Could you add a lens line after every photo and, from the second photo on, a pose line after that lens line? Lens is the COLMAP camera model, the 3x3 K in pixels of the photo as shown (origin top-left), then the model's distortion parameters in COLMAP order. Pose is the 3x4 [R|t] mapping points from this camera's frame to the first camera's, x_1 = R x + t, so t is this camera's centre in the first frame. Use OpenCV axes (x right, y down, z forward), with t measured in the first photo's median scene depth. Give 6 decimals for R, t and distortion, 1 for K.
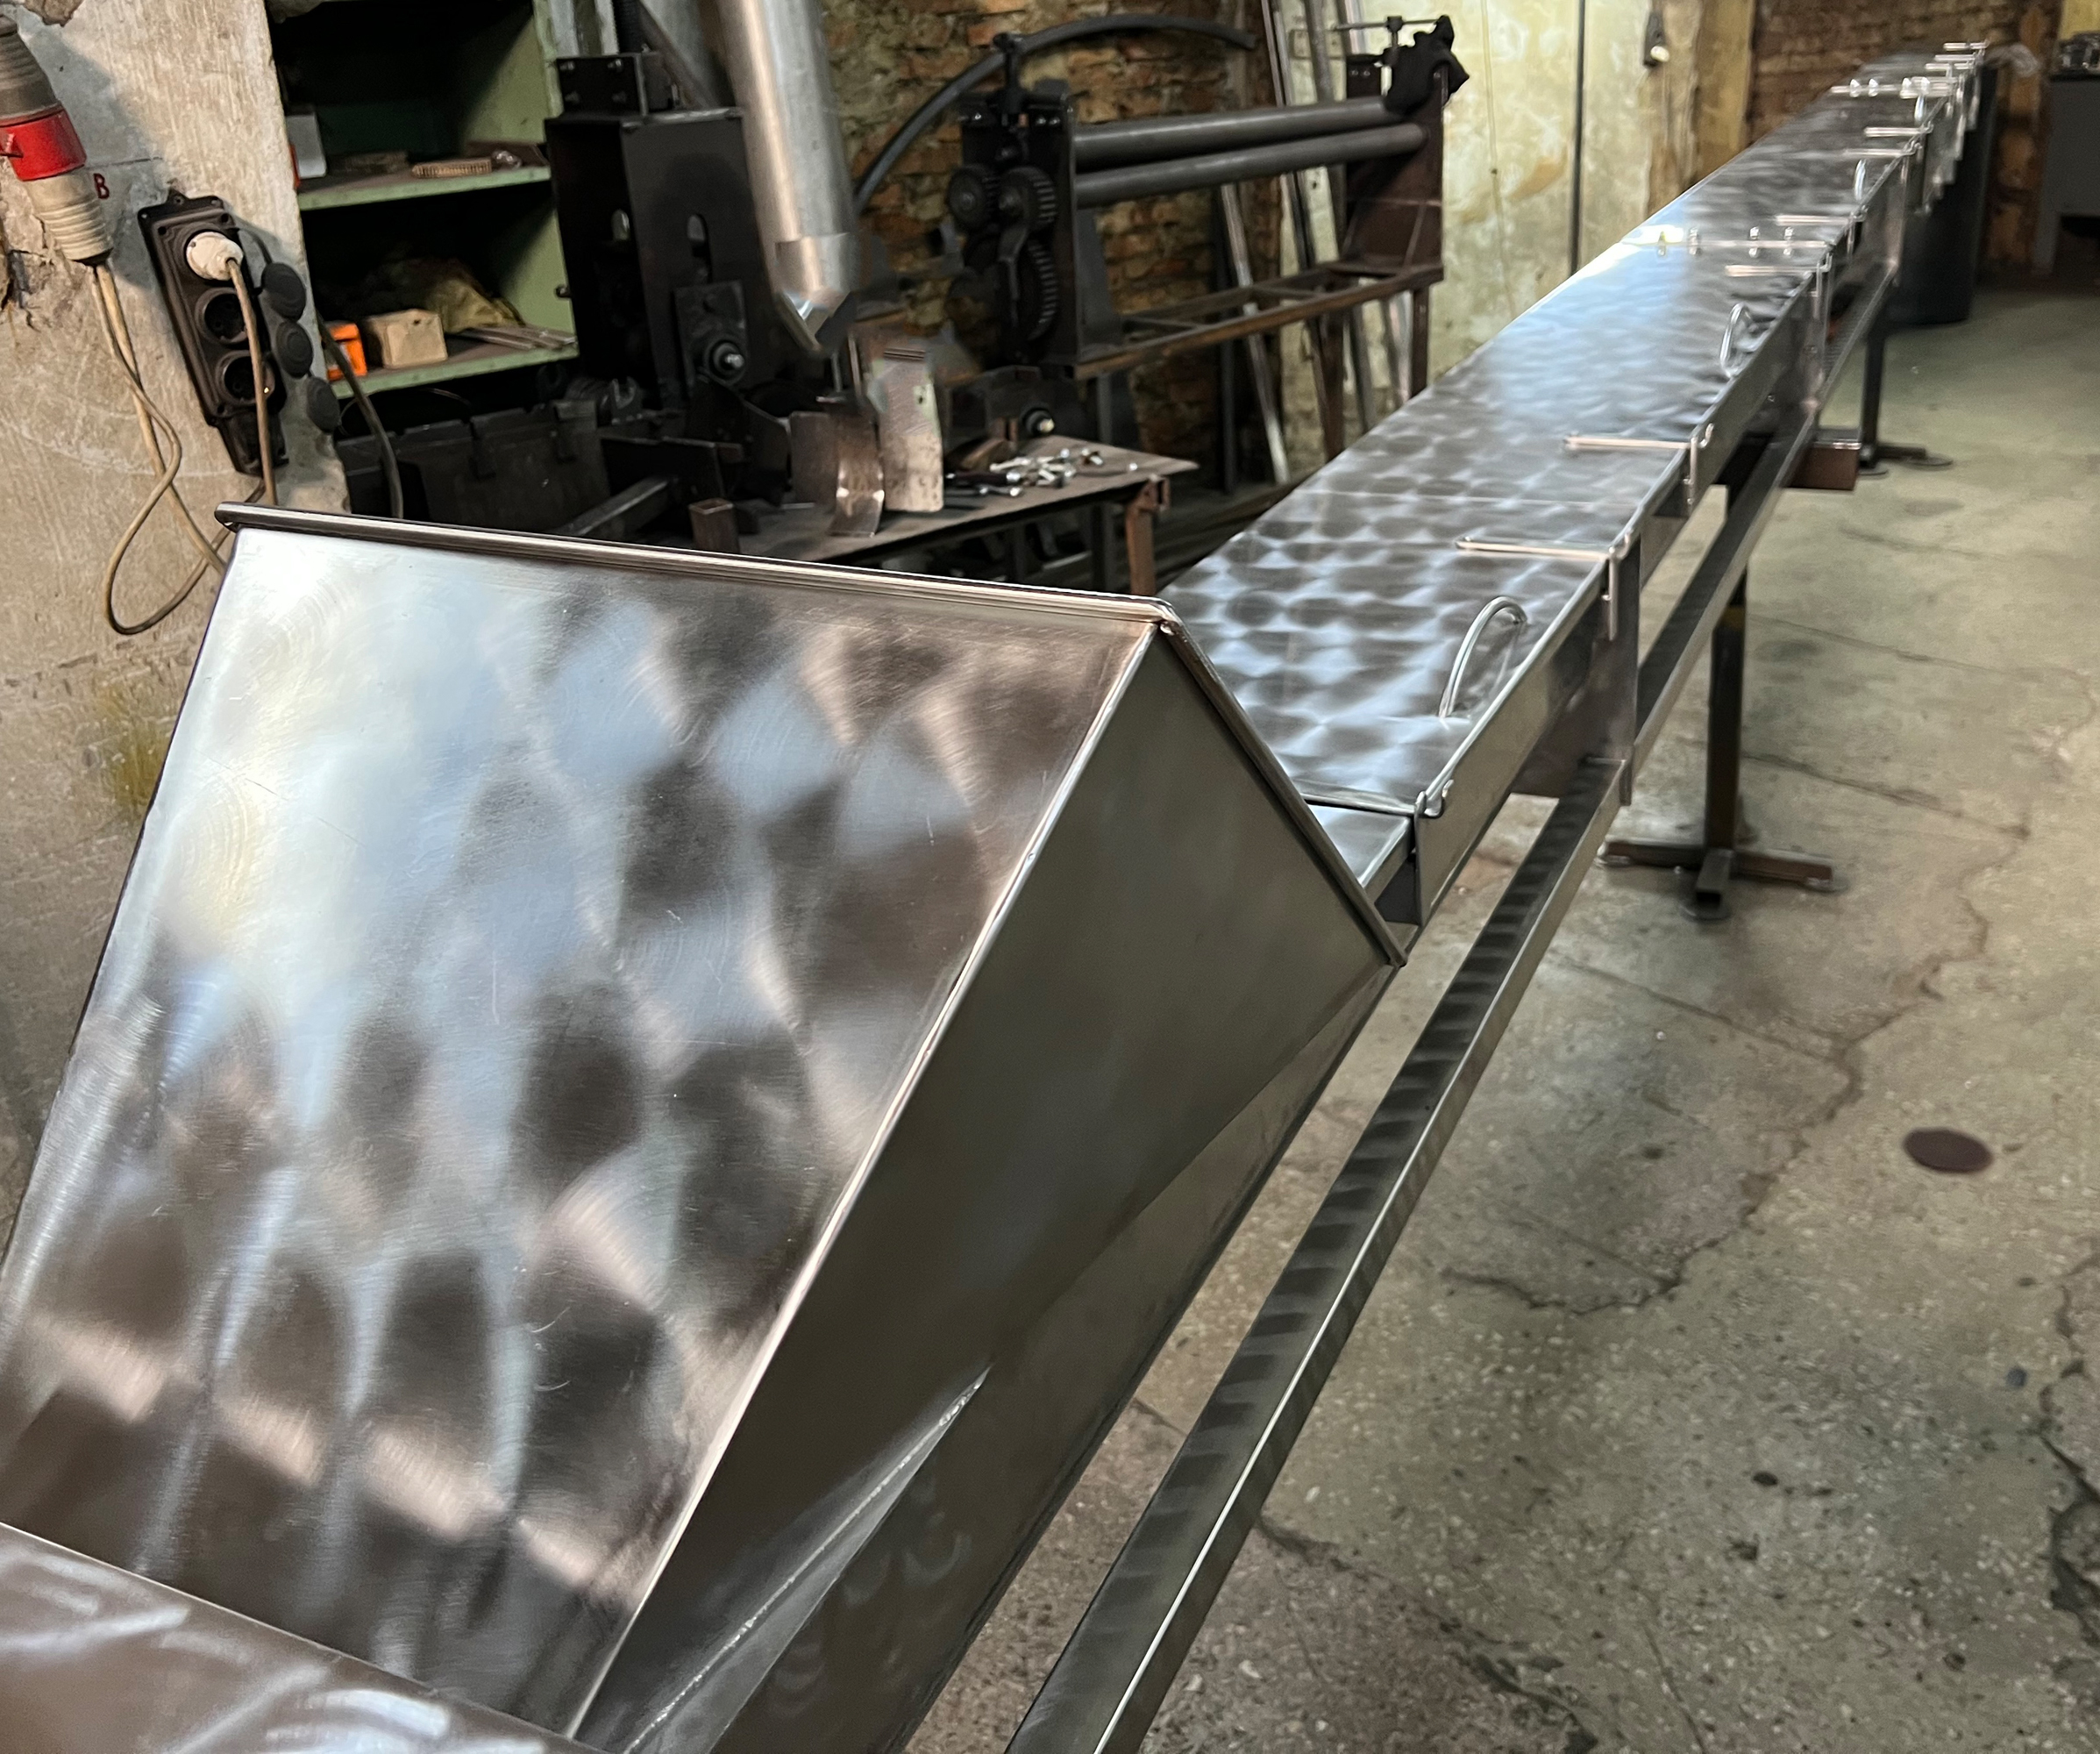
lens RADIAL K [[1988.9, 0, 1155.8], [0, 1988.9, 754.0], [0, 0, 1]] dist [0.012764, 0.000000]
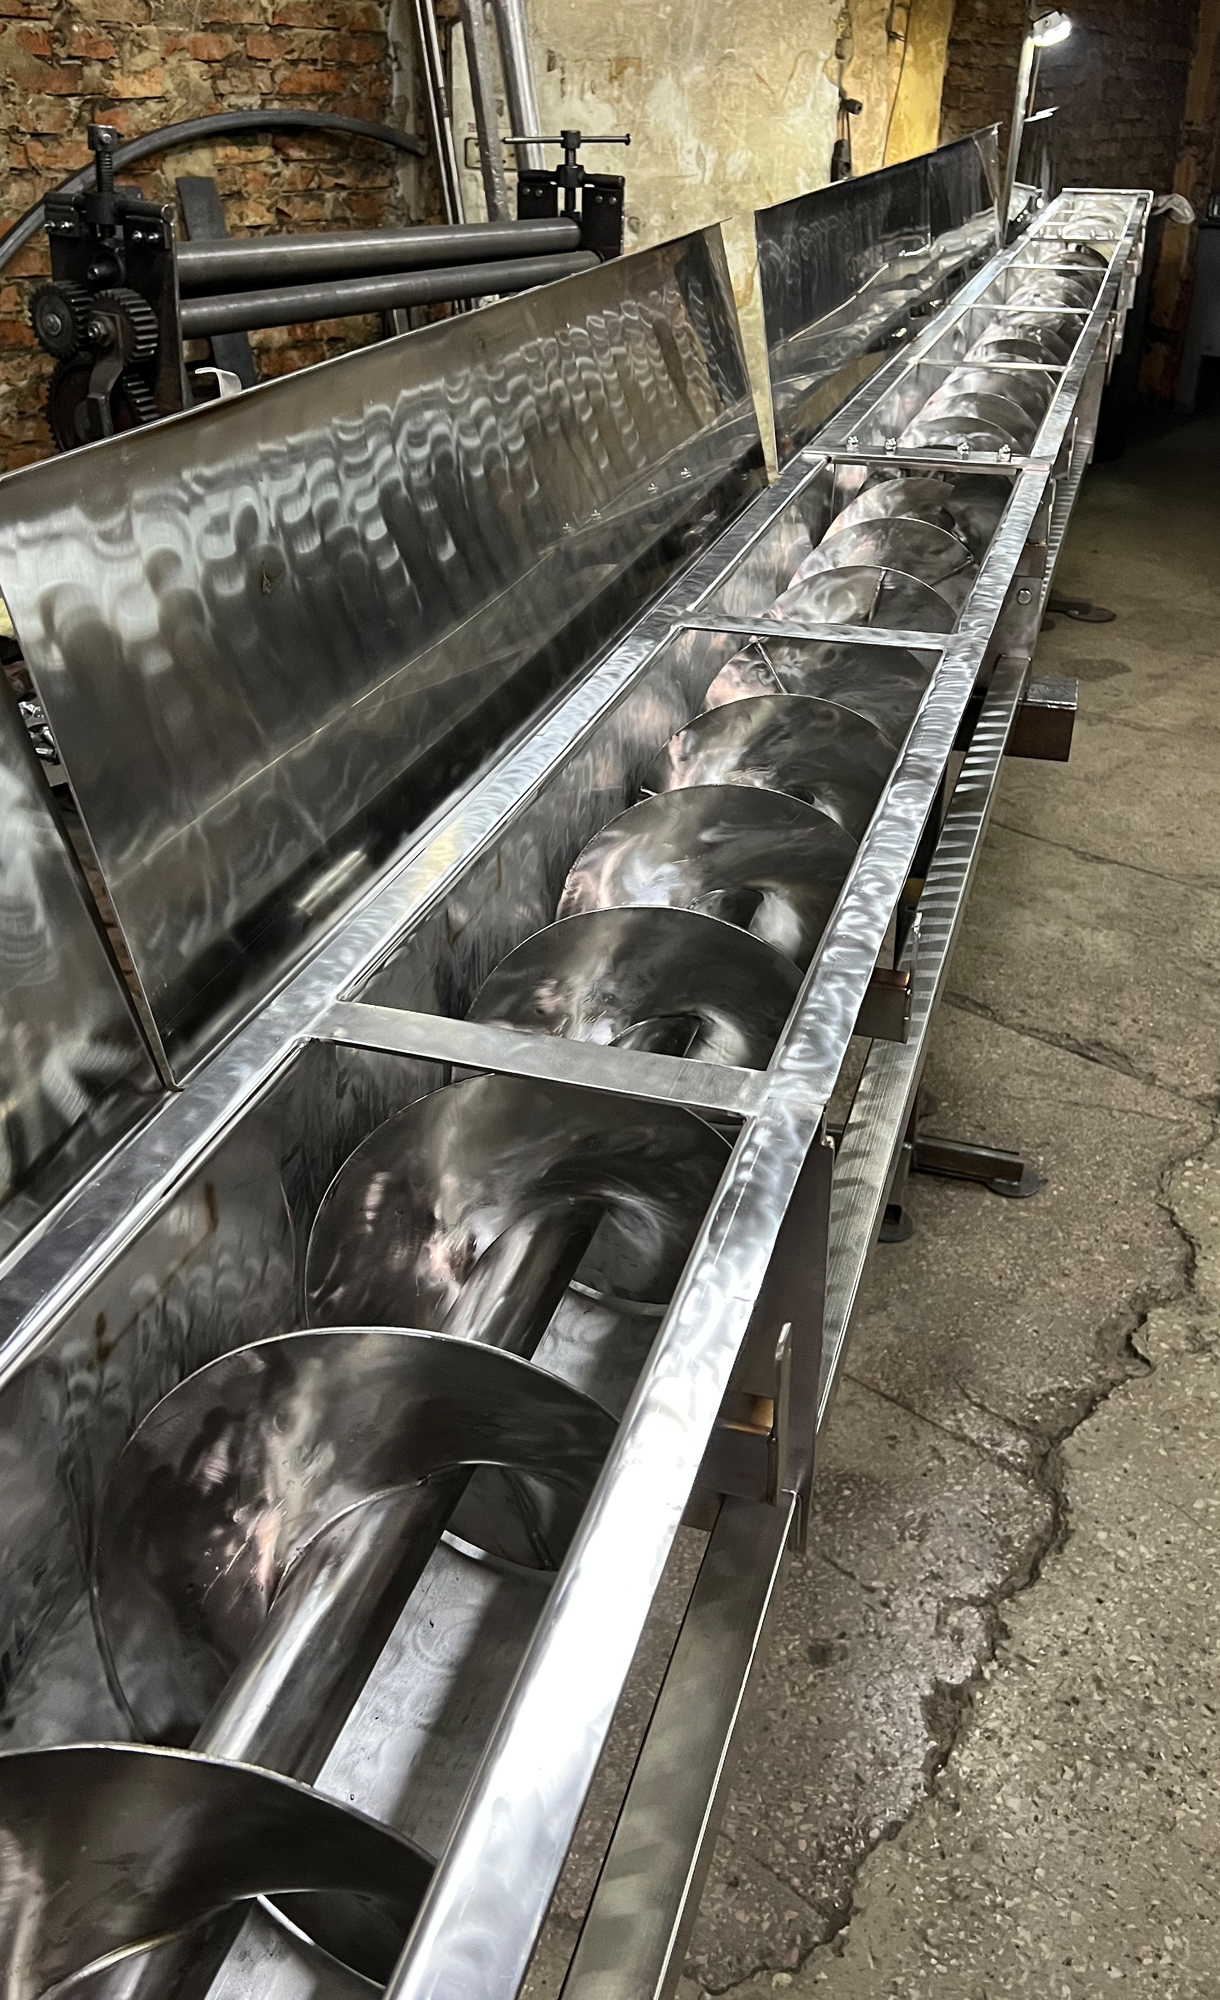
lens RADIAL K [[1721.4, 0, 614.8], [0, 1721.4, 871.7], [0, 0, 1]] dist [0.009959, 0.007989]
pose [[0.991692, 0.010093, 0.128236, 0.071927], [-0.017785, 0.998101, 0.058982, -0.130702], [-0.127397, -0.060772, 0.989988, 0.320261]]
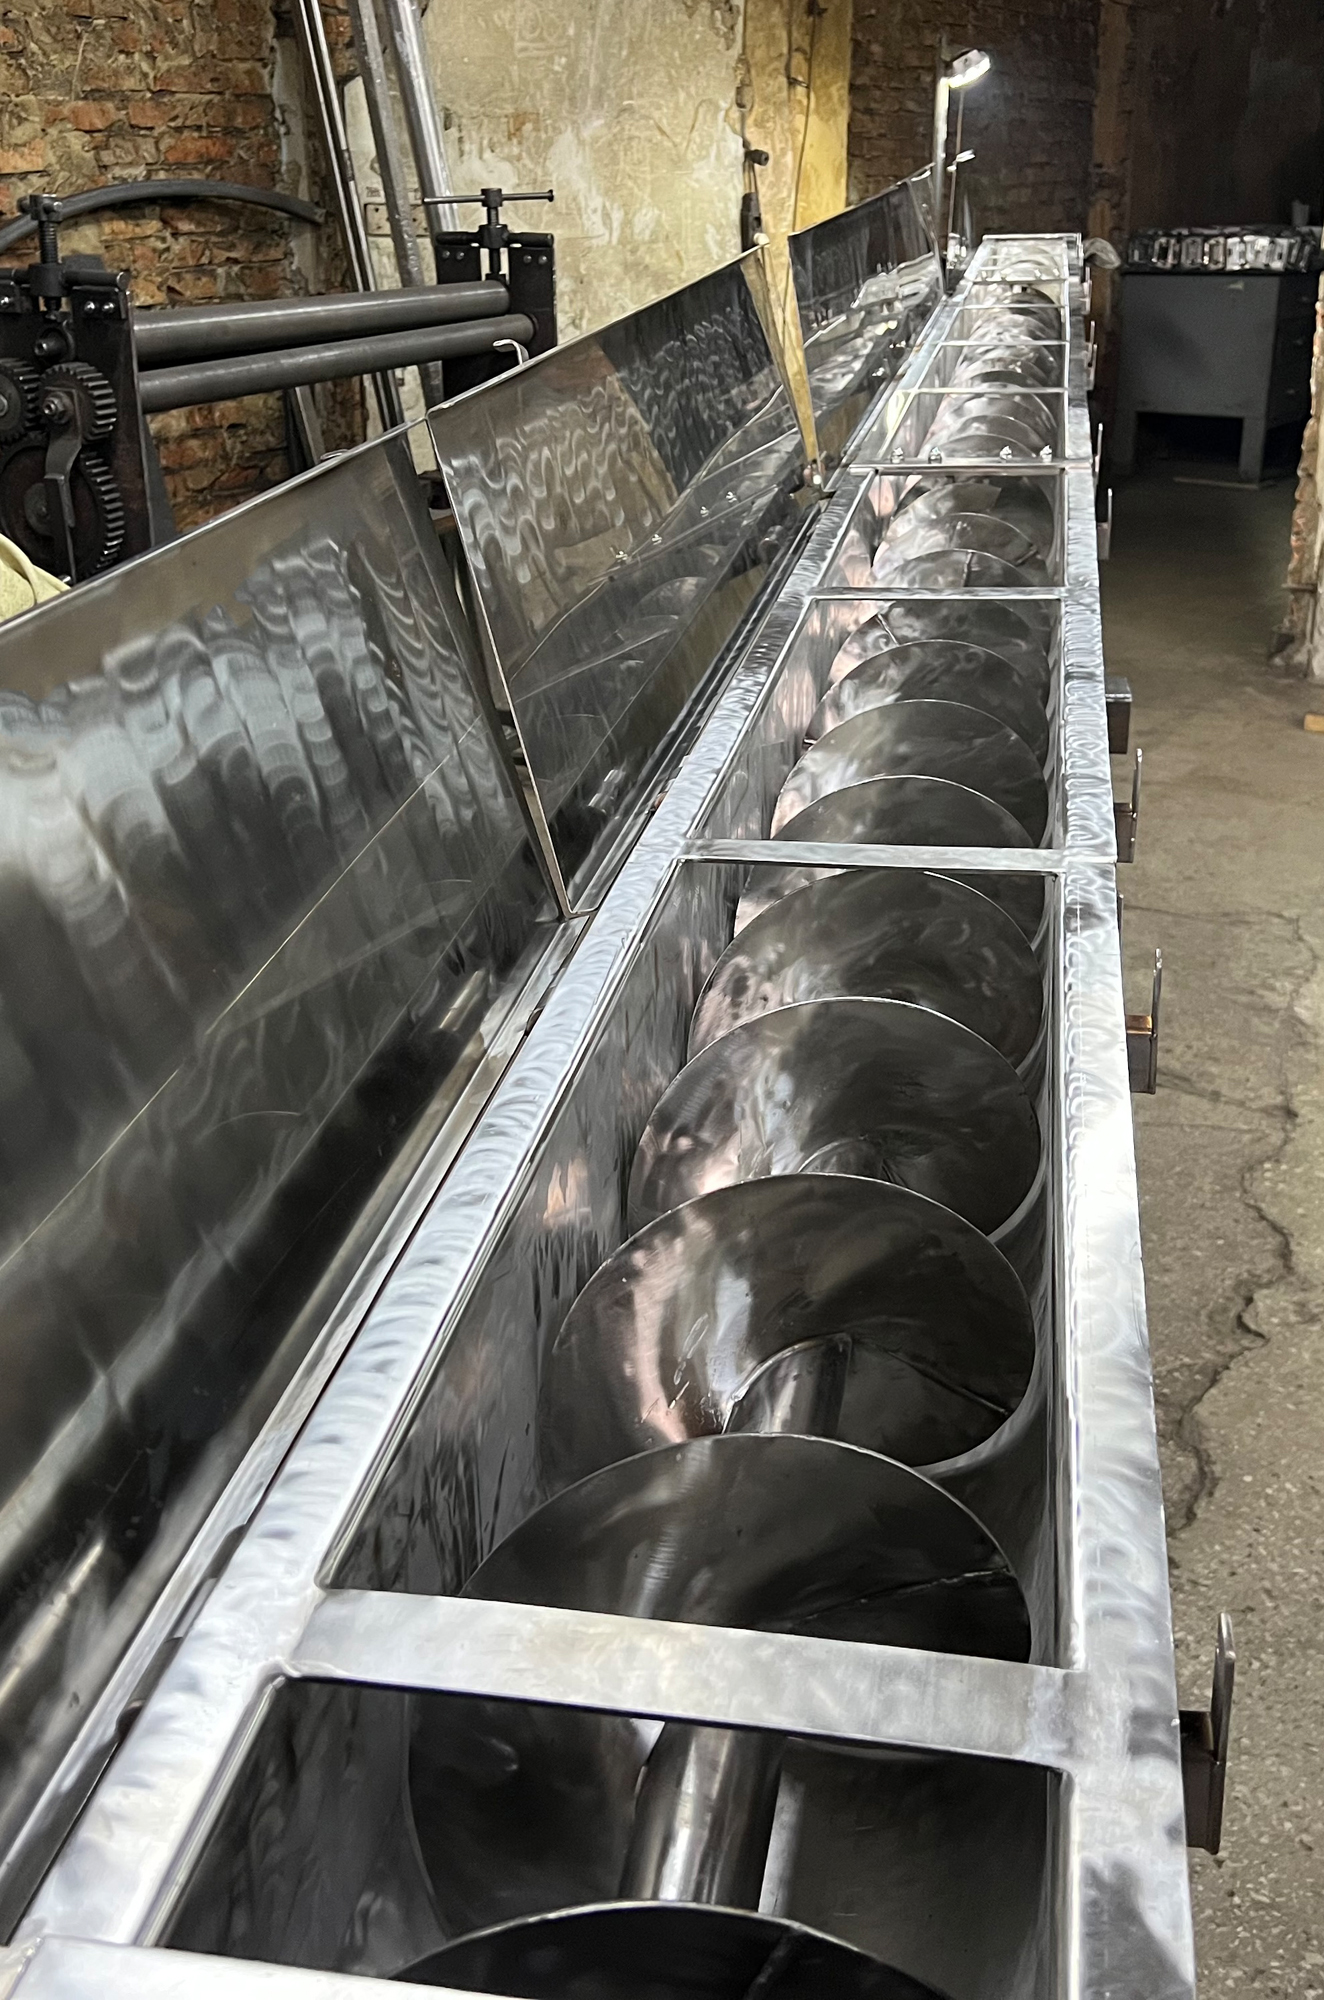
lens RADIAL K [[2058.6, 0, 684.4], [0, 2058.6, 950.8], [0, 0, 1]] dist [0.015041, 0.000000]
pose [[0.971110, -0.061064, 0.230687, -0.046013], [0.062212, 0.998060, 0.002300, -0.063502], [-0.230380, 0.012118, 0.973025, 0.193901]]
